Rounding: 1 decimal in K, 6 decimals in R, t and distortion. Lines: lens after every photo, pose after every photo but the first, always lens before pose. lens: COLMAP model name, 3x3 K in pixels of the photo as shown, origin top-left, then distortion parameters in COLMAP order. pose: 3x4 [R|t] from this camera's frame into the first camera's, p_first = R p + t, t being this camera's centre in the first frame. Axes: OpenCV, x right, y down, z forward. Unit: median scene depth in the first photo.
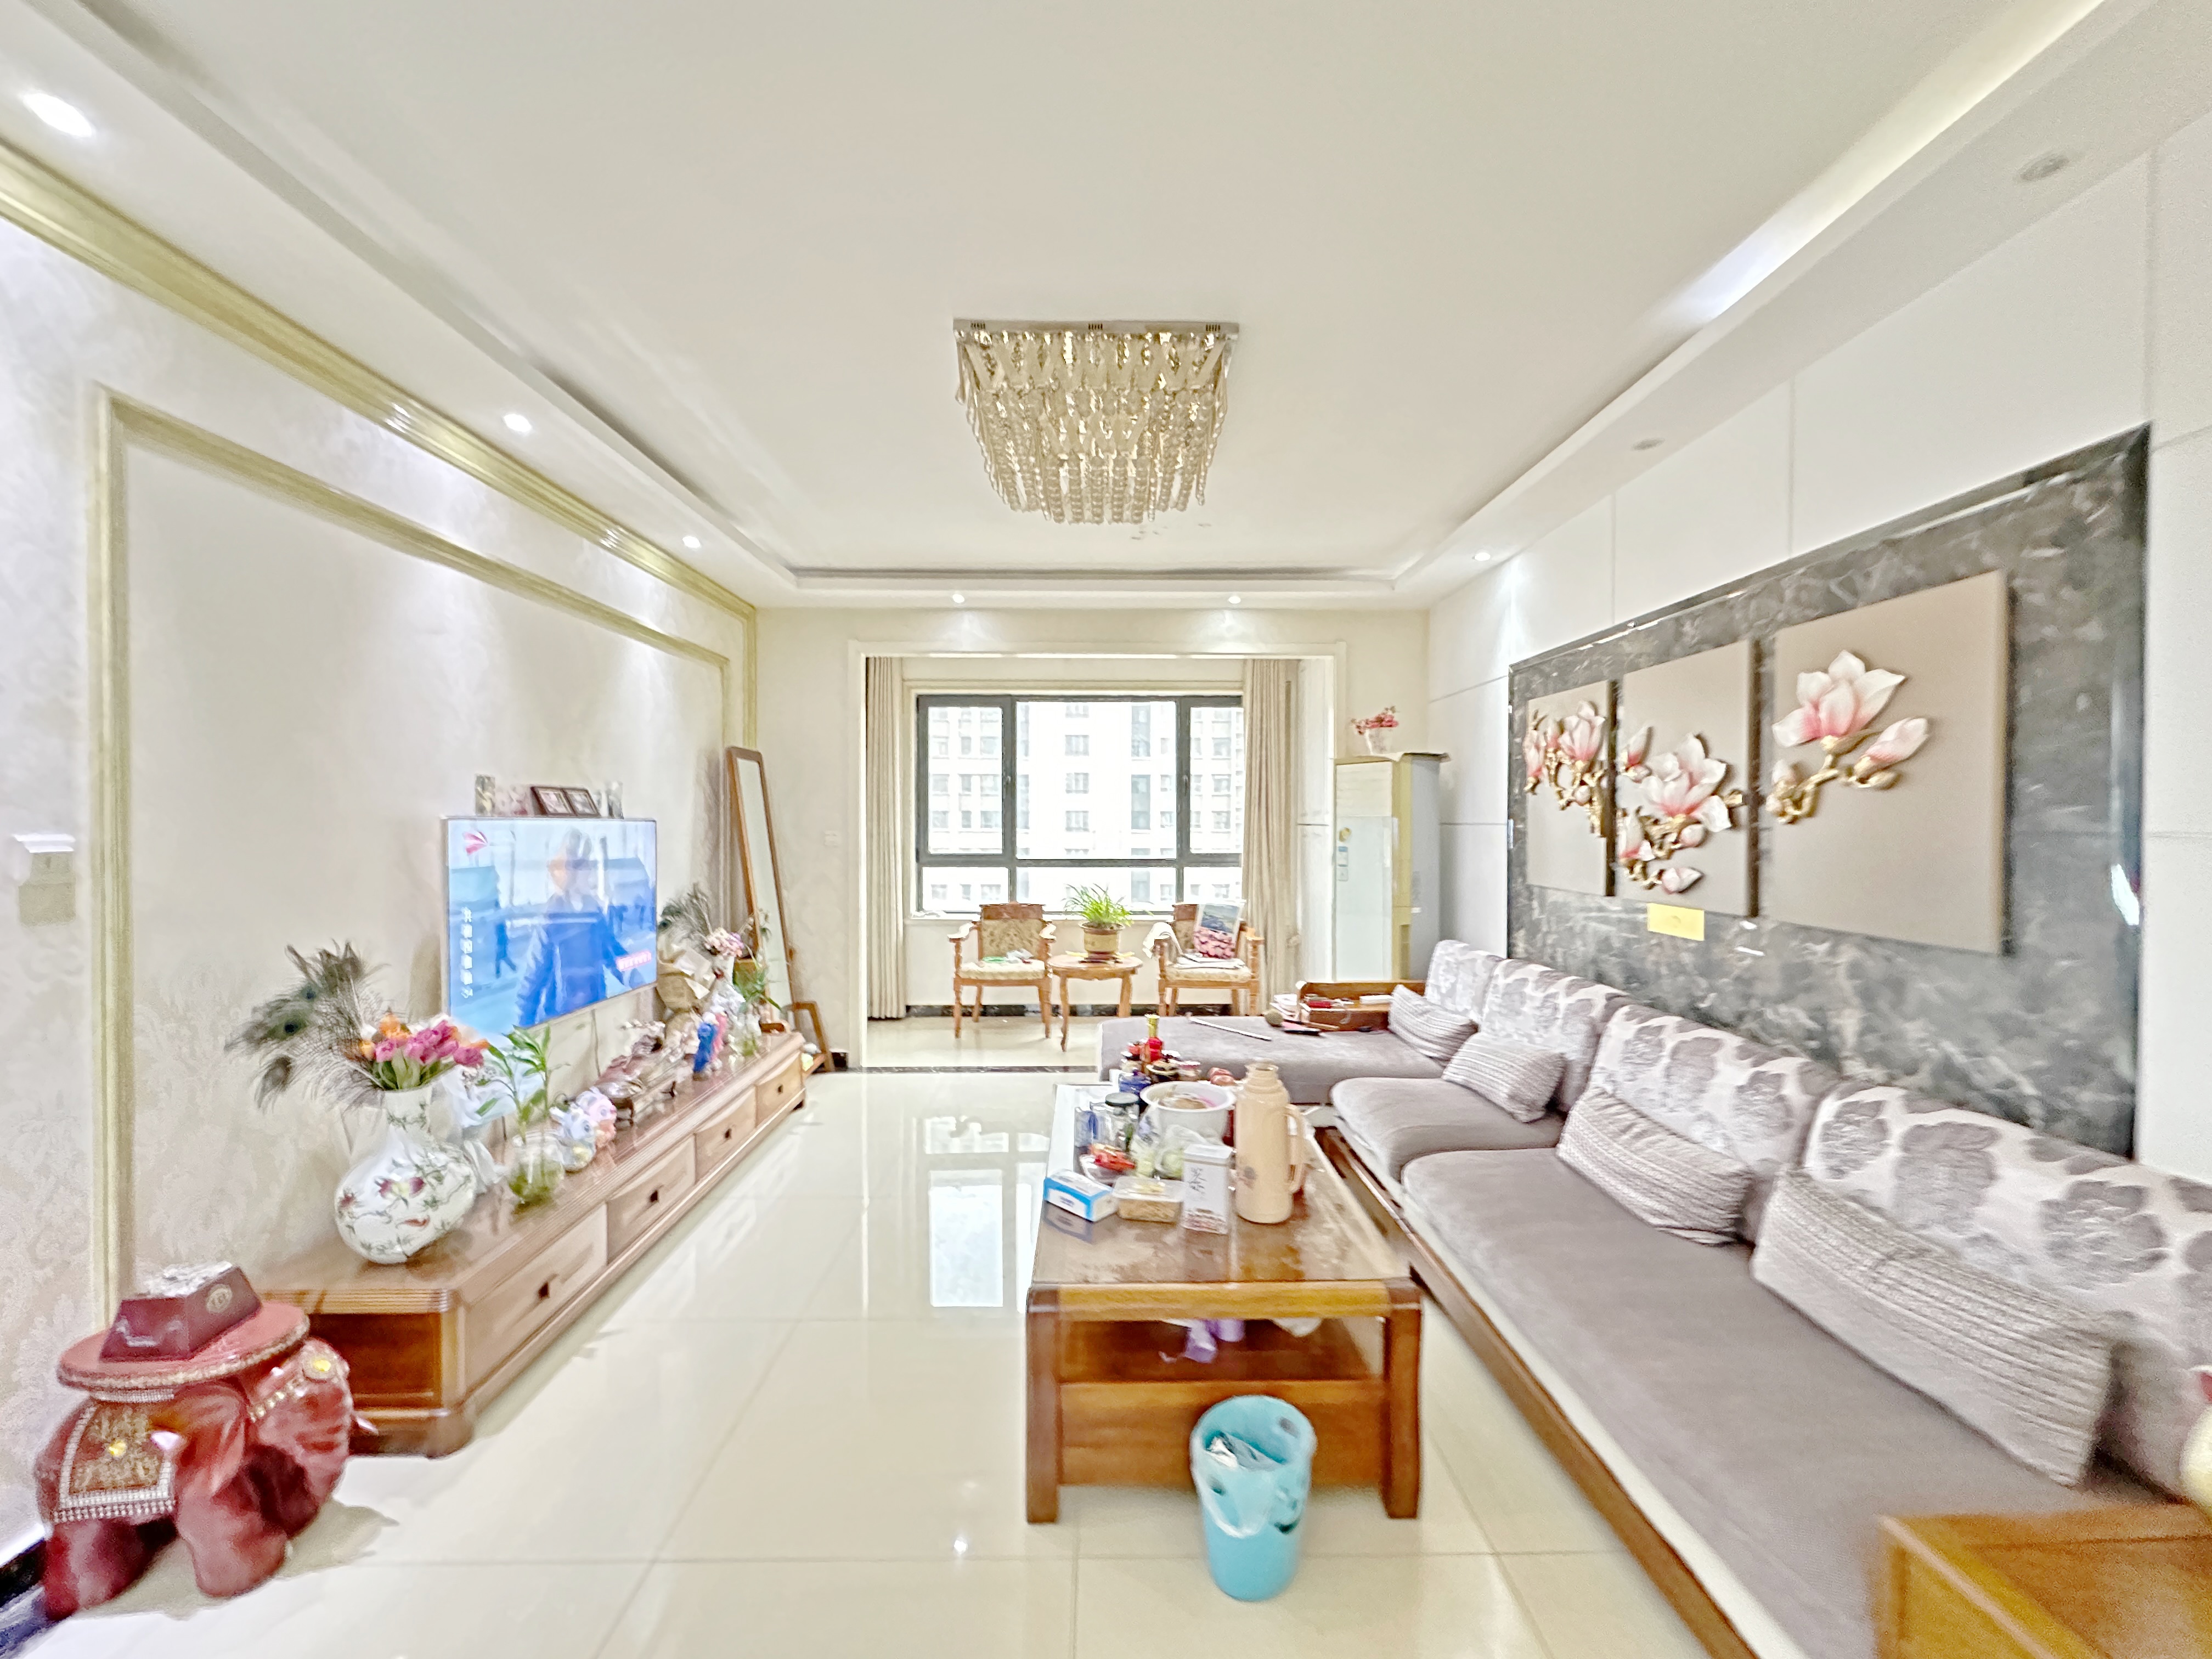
lens RADIAL K [[891.7, 0, 1104.9], [0, 891.7, 829.0], [0, 0, 1]] dist [0.000322, 0.000038]
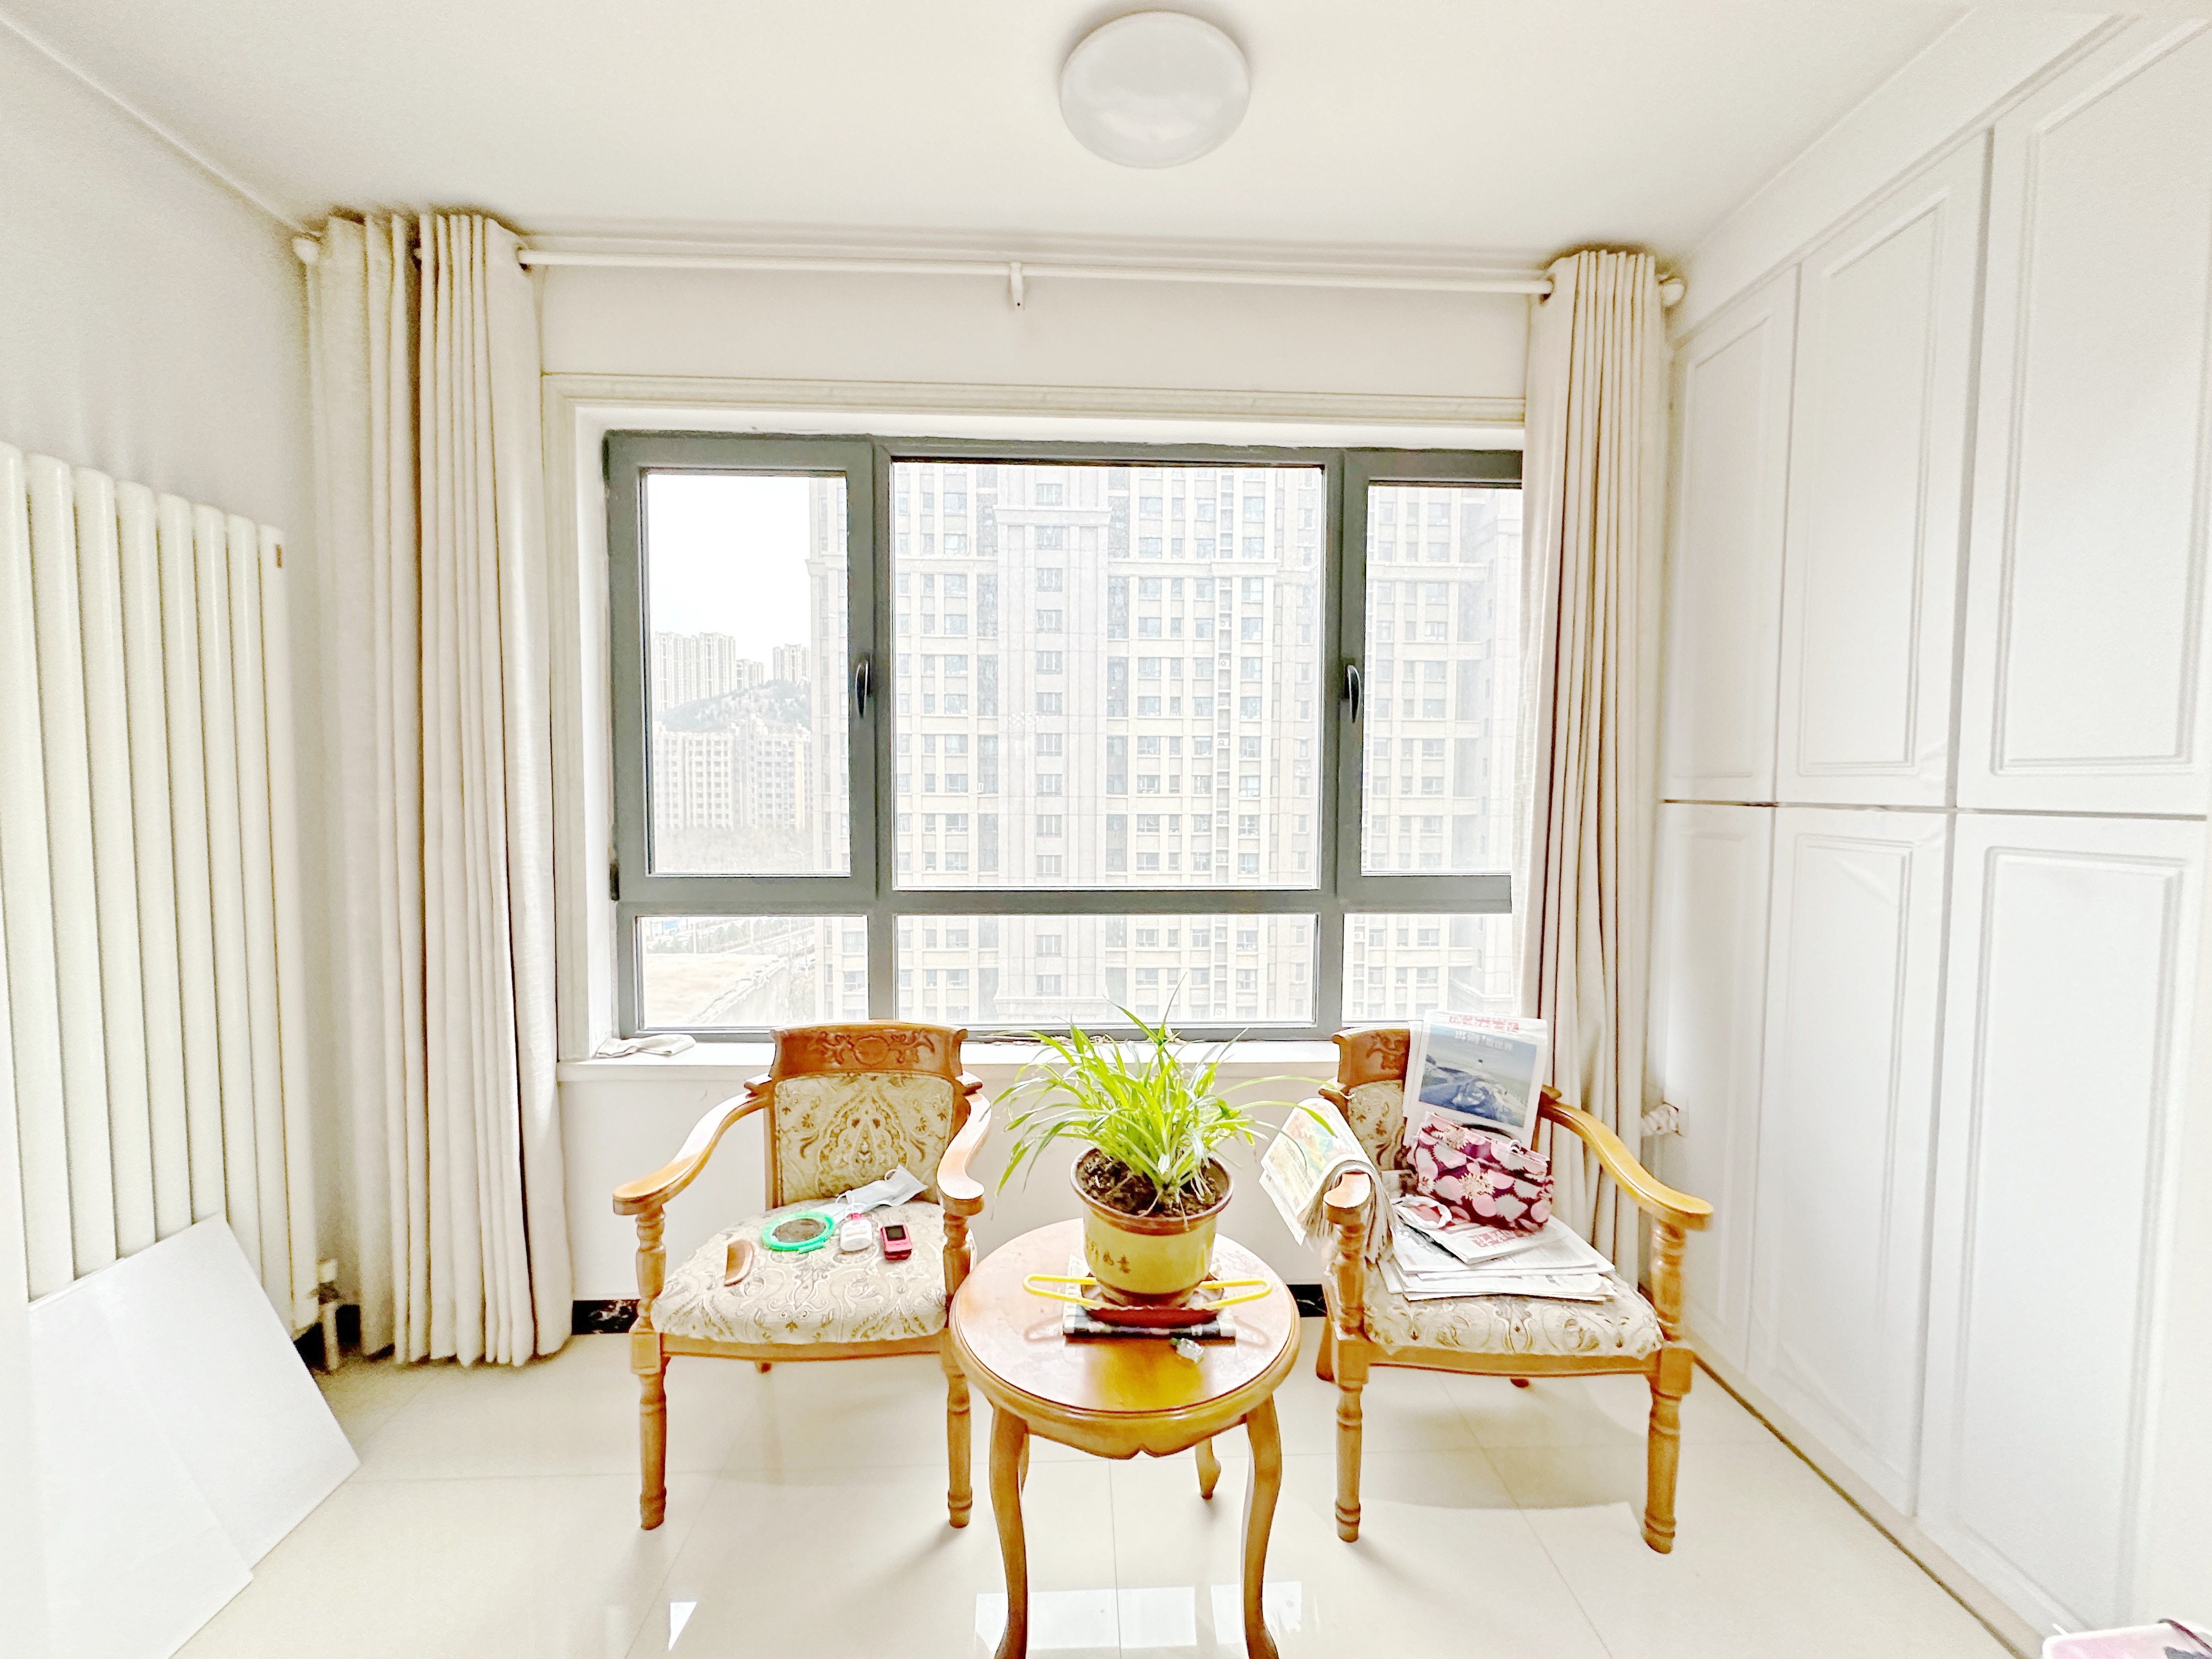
lens RADIAL K [[891.7, 0, 1111.1], [0, 891.7, 825.3], [0, 0, 1]] dist [0.000322, 0.000038]
pose [[0.999267, 0.001737, 0.038251, -0.023542], [-0.003126, 0.999337, 0.036278, -0.007924], [-0.038162, -0.036371, 0.998609, 0.643220]]
